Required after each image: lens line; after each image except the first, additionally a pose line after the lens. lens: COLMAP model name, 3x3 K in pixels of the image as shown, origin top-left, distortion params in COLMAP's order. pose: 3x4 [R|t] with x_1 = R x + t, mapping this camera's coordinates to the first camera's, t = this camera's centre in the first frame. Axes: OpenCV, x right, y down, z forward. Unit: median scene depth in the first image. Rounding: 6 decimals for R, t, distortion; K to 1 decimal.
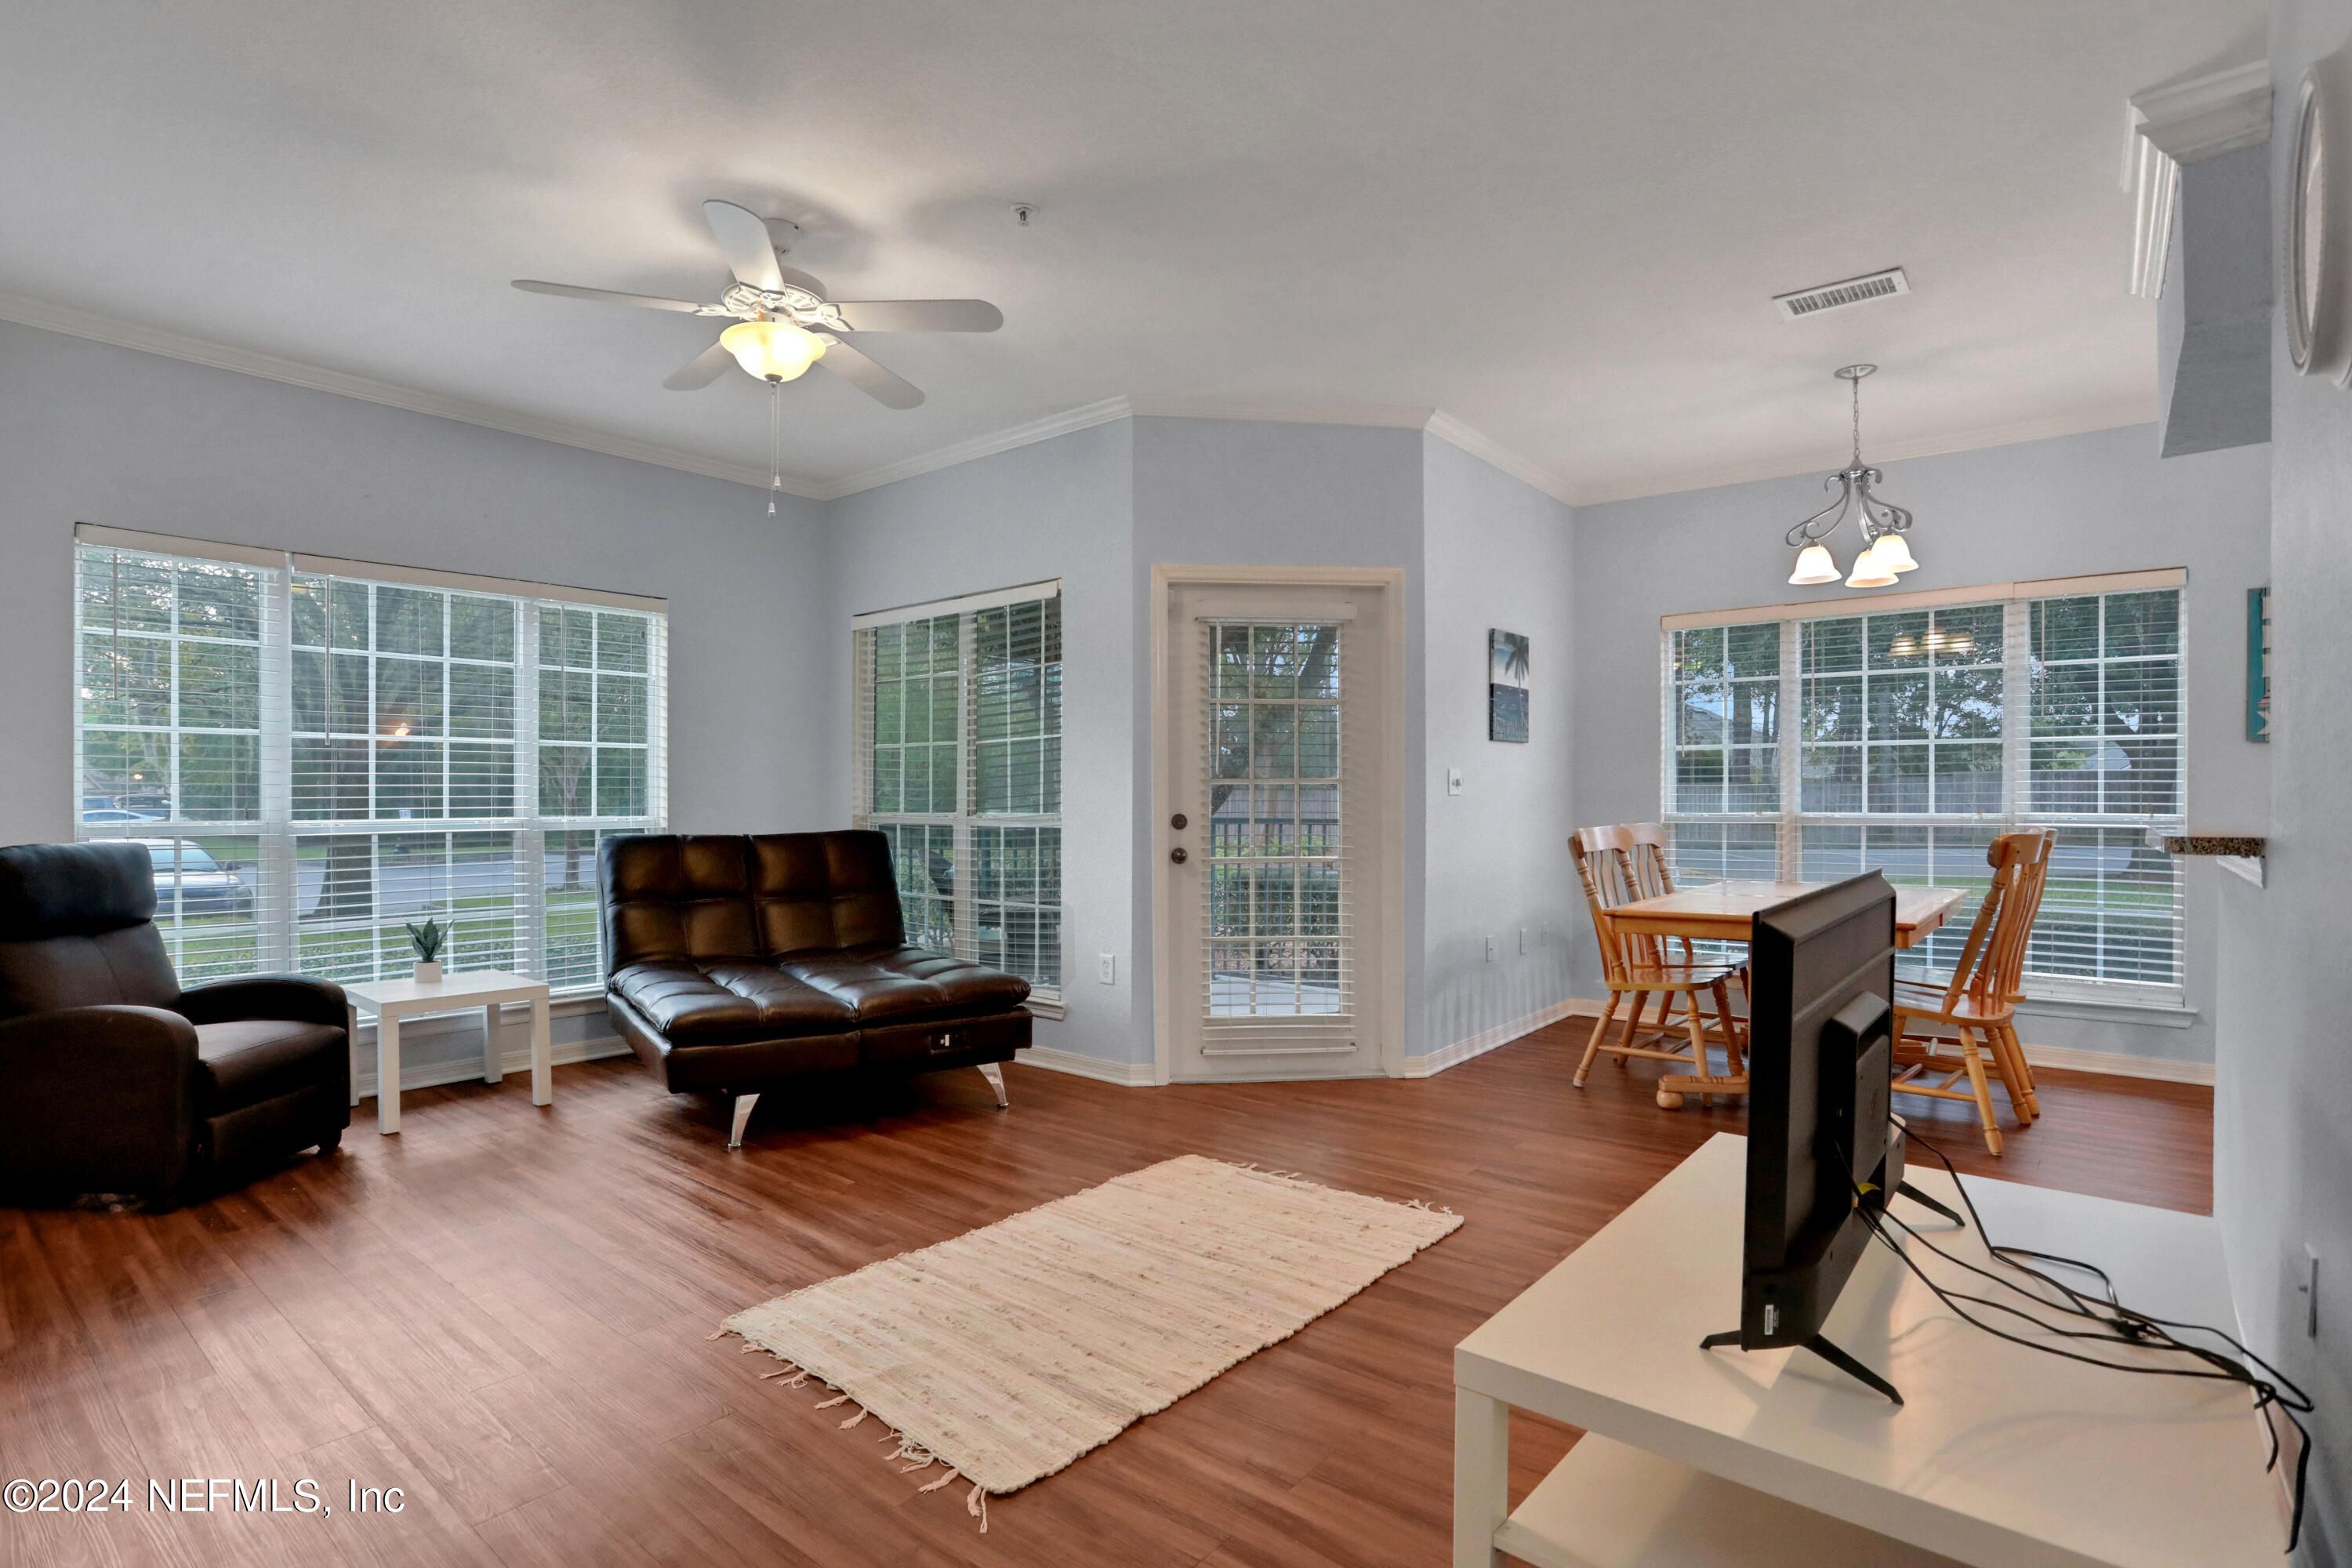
lens RADIAL K [[1167.4, 0, 1183.2], [0, 1167.4, 804.7], [0, 0, 1]] dist [-0.093745, 0.045248]
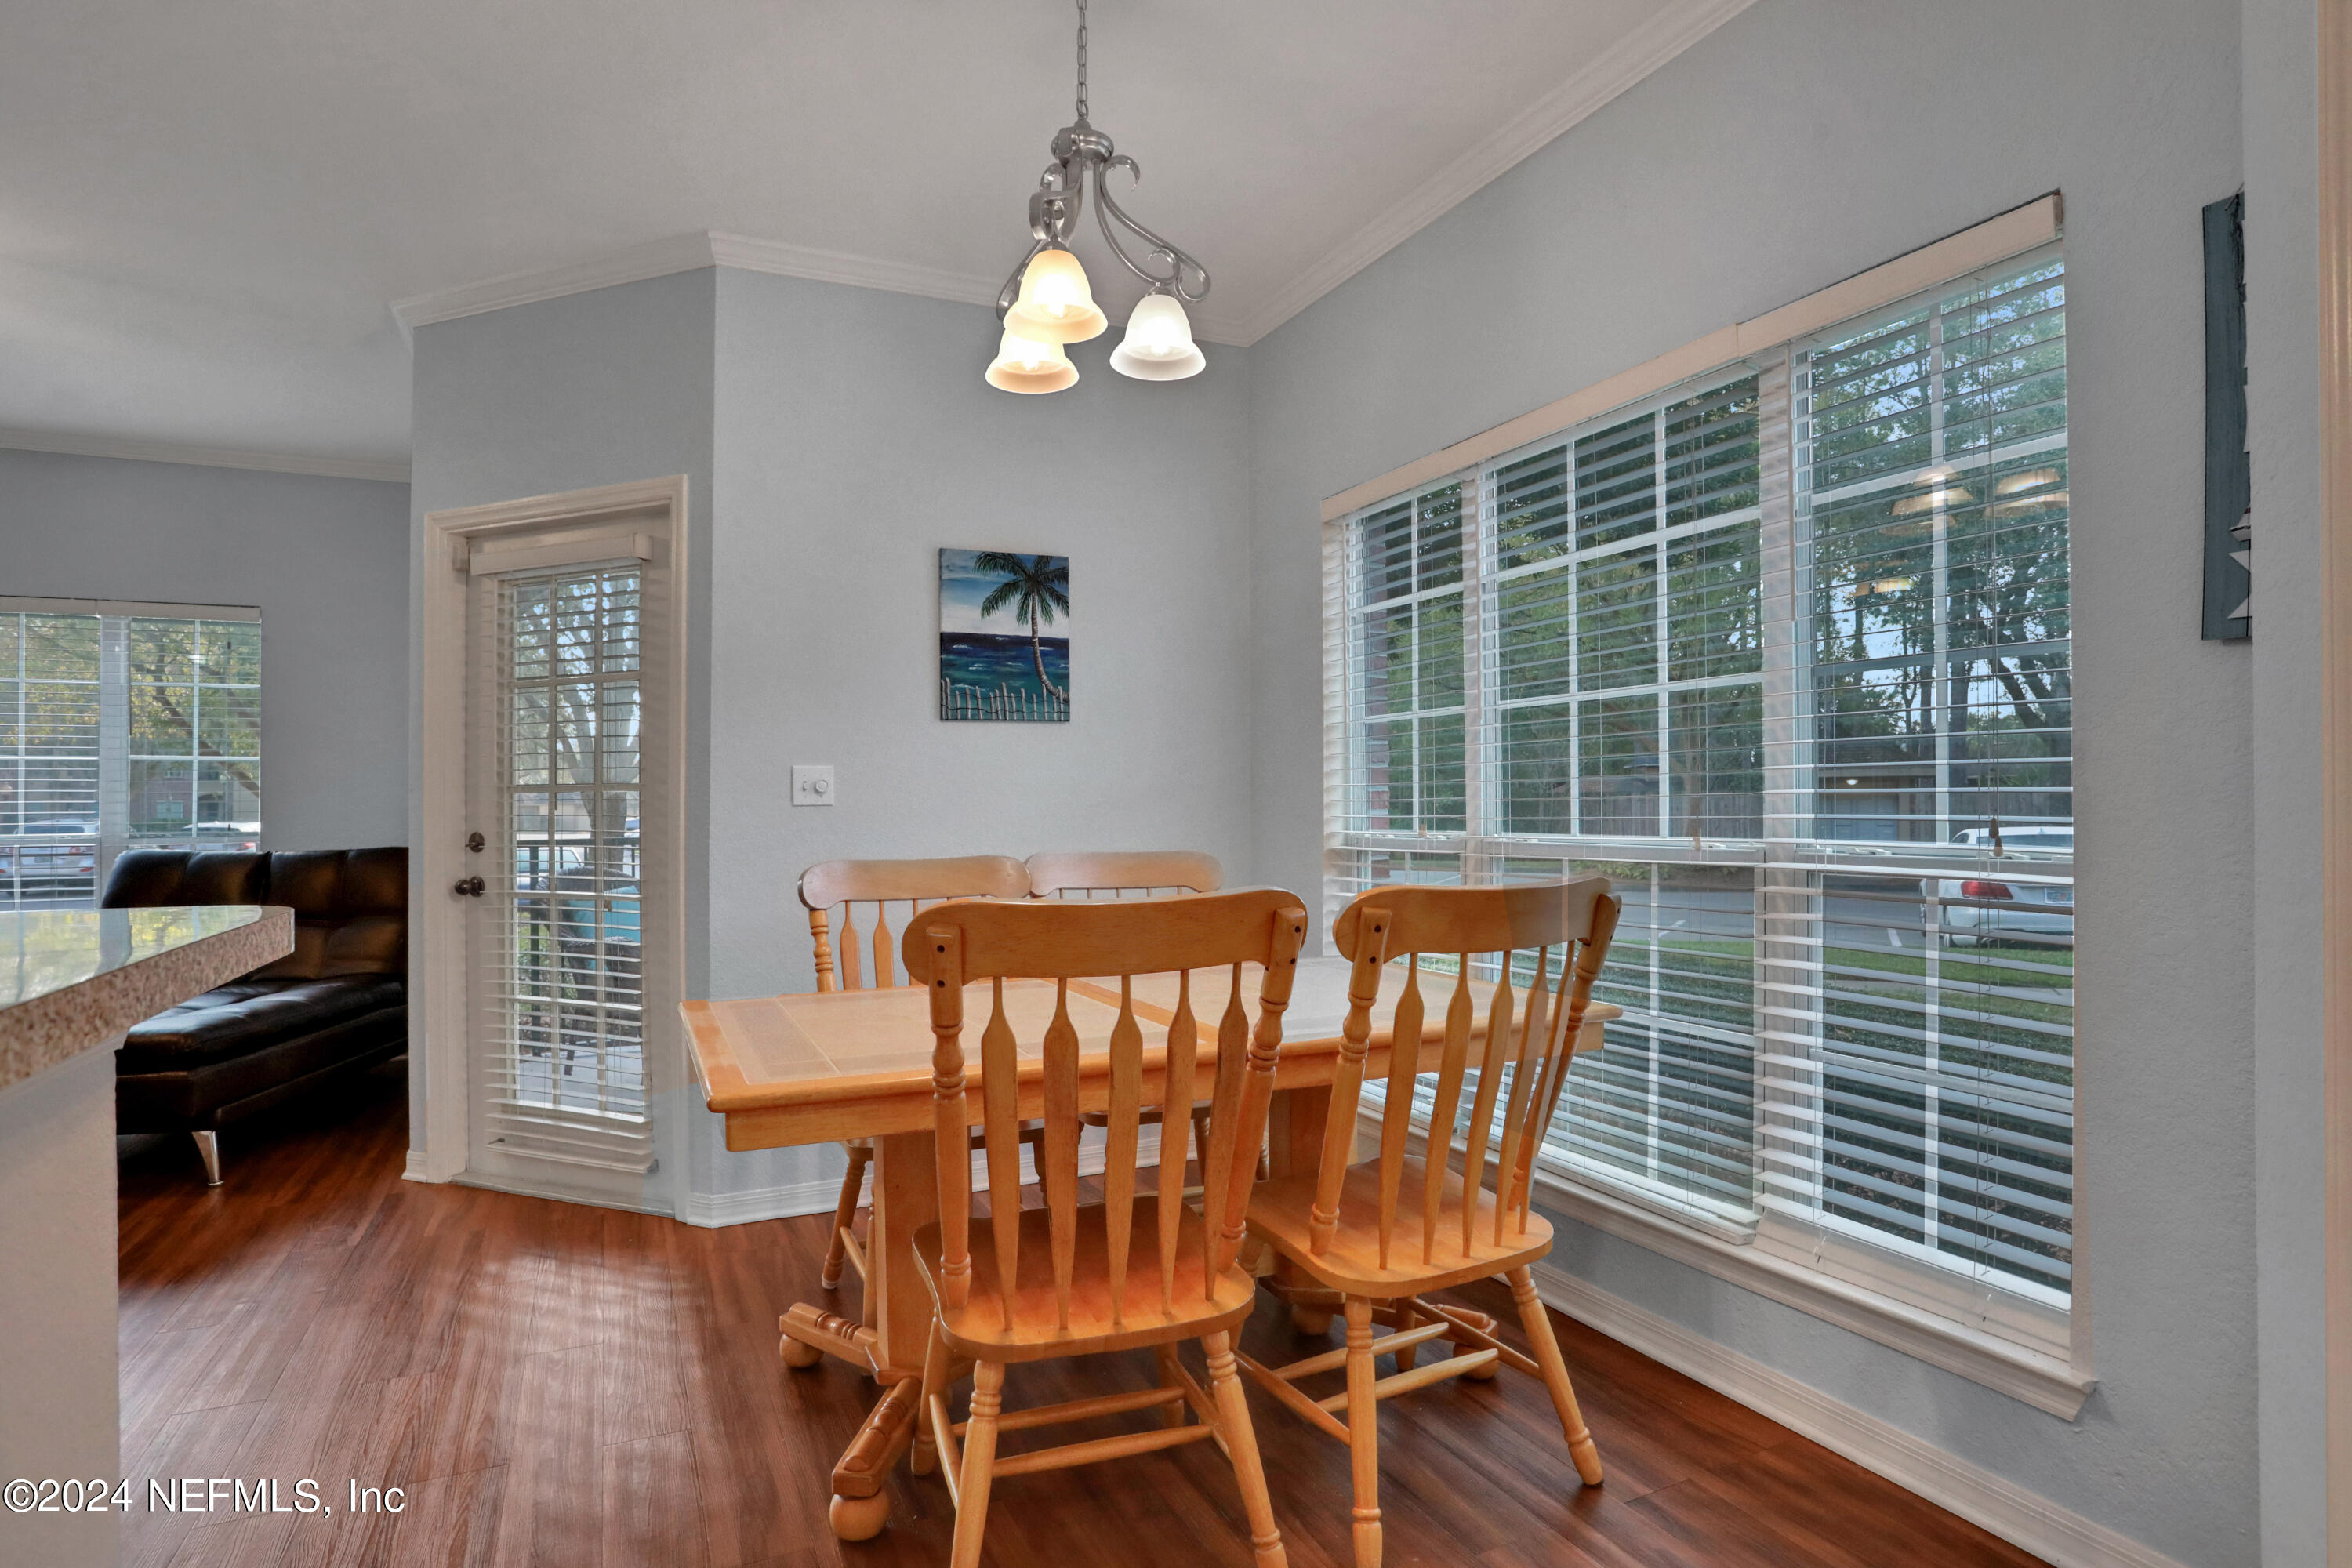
lens RADIAL K [[1217.8, 0, 1199.4], [0, 1217.8, 793.3], [0, 0, 1]] dist [-0.082630, 0.041819]
pose [[0.904983, -0.009403, -0.425343, 0.786375], [0.004882, 0.999919, -0.011716, -0.006496], [0.425419, 0.008526, 0.904956, 0.509345]]
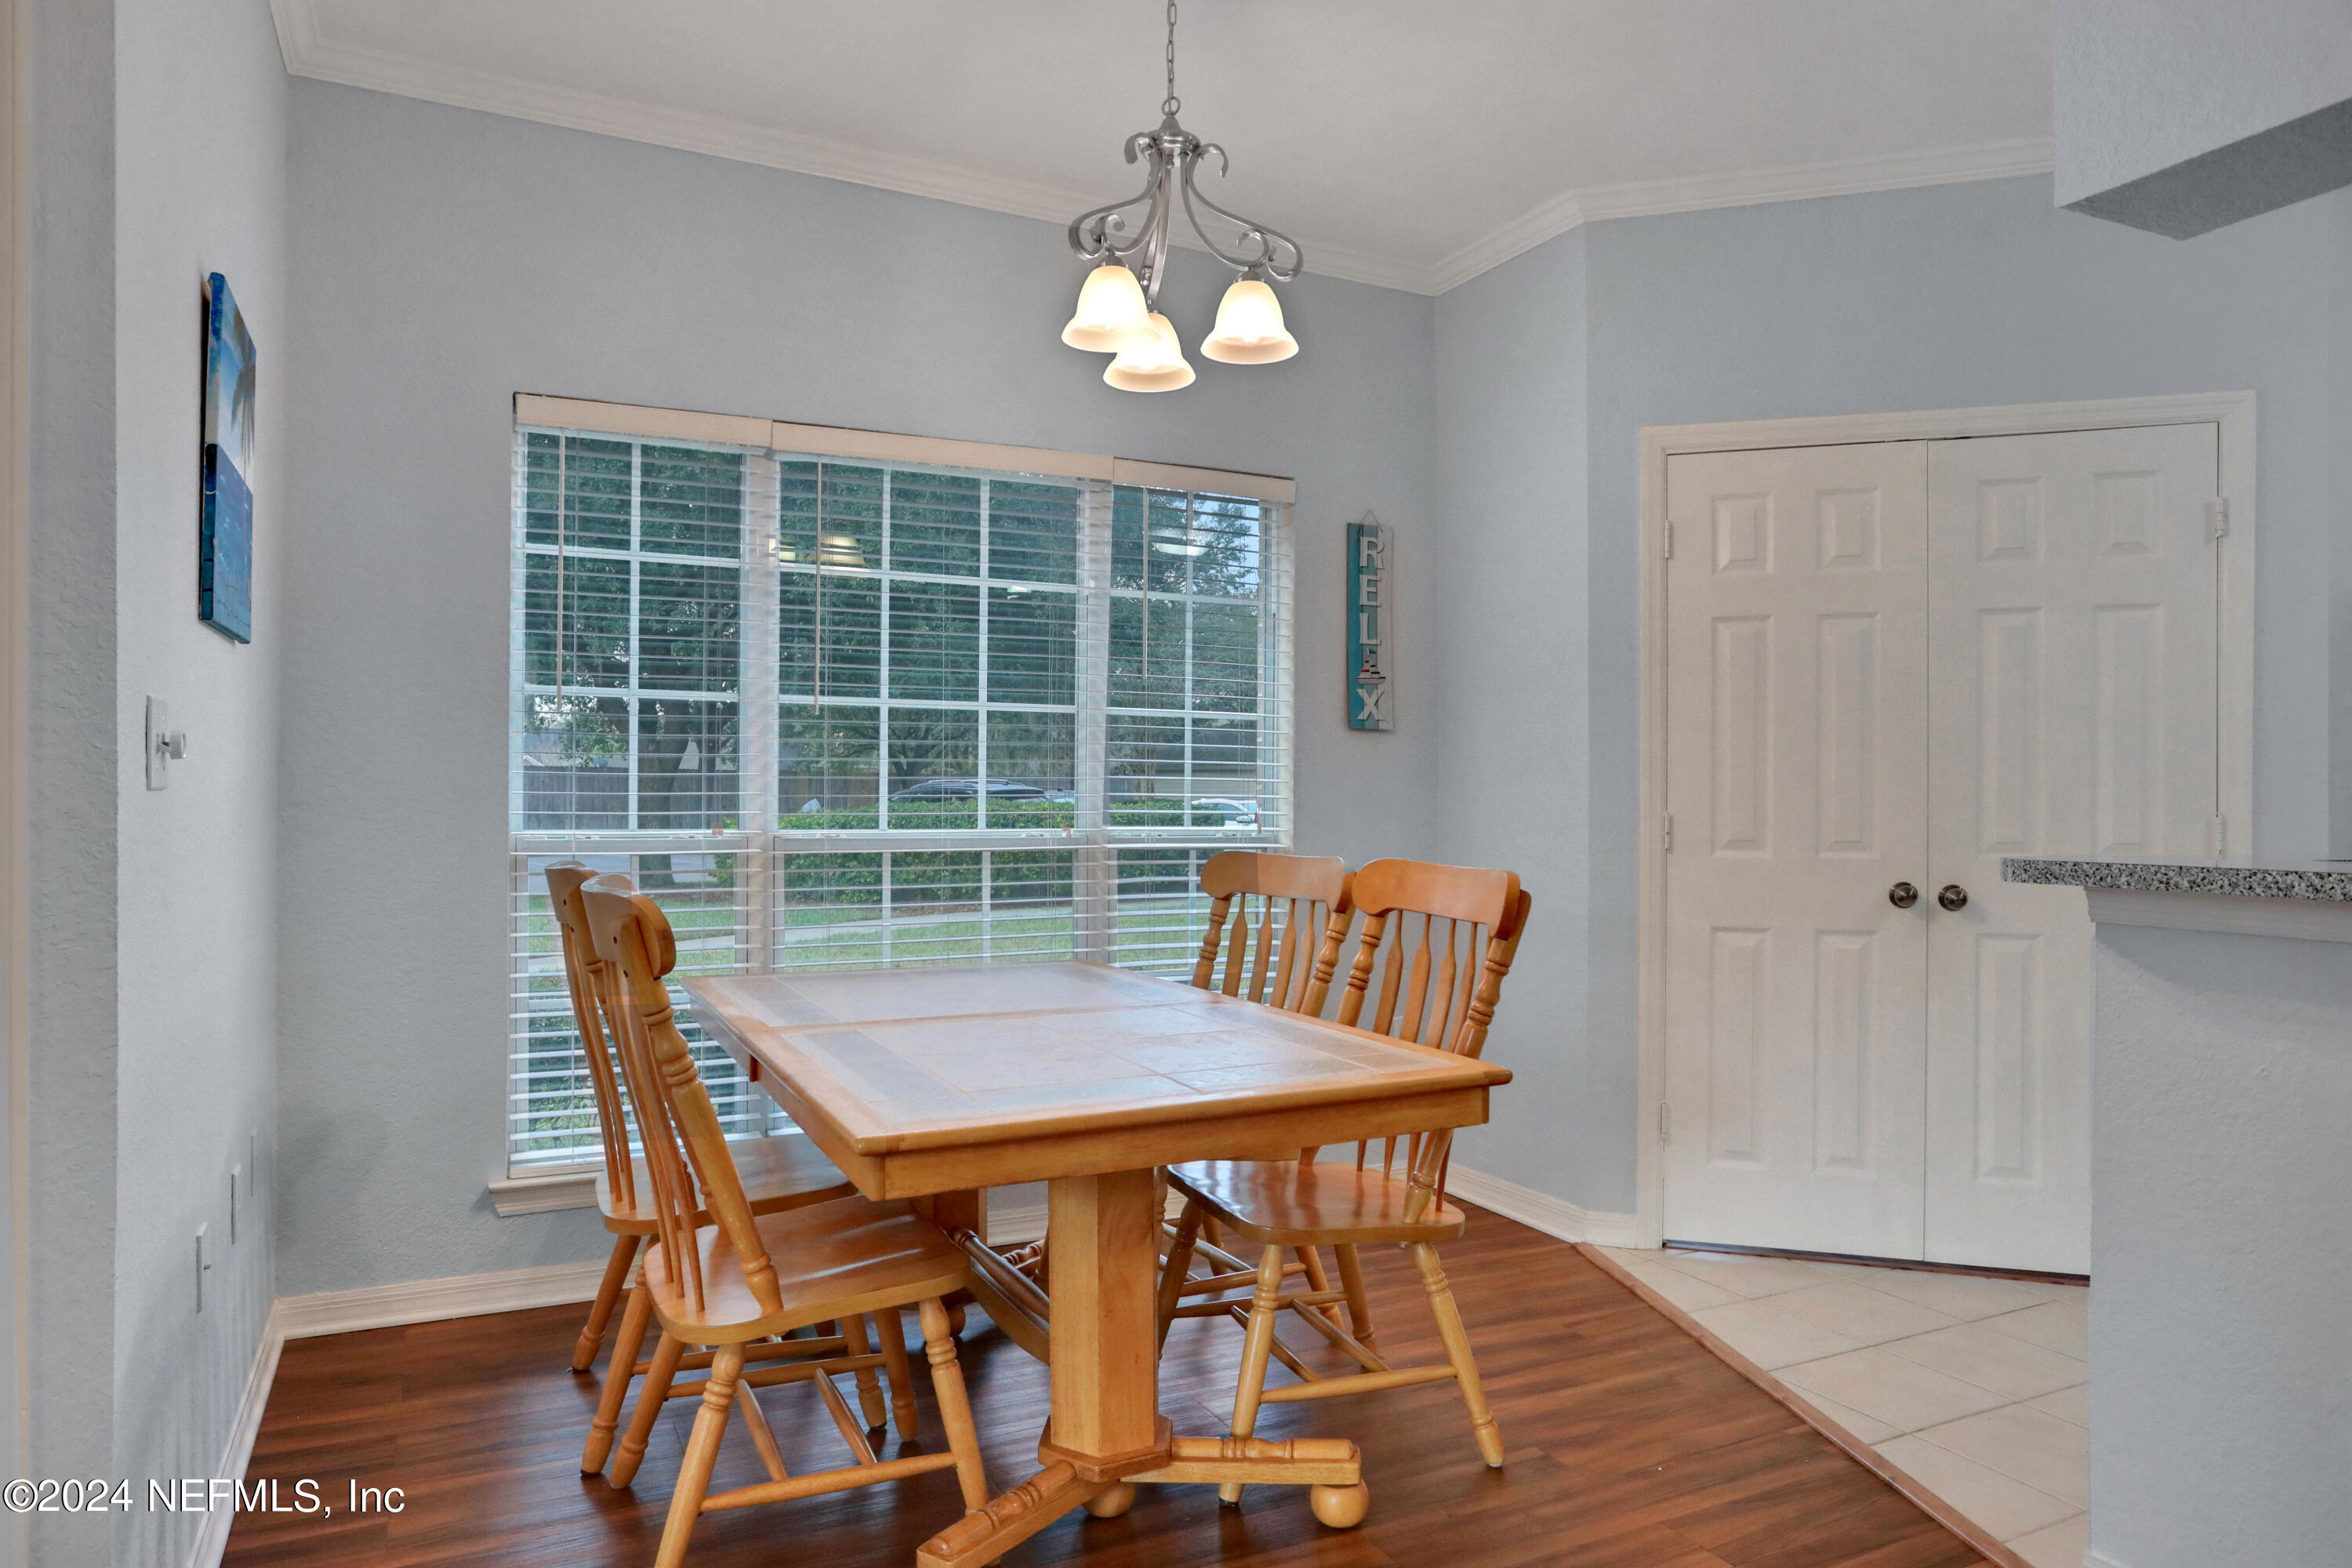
lens RADIAL K [[1463.7, 0, 1175.9], [0, 1463.7, 801.7], [0, 0, 1]] dist [-0.045900, 0.001409]
pose [[0.389244, 0.000999, 0.921134, 0.012914], [0.001338, 0.999998, -0.001650, -0.005924], [-0.921134, 0.001875, 0.389241, 0.689536]]
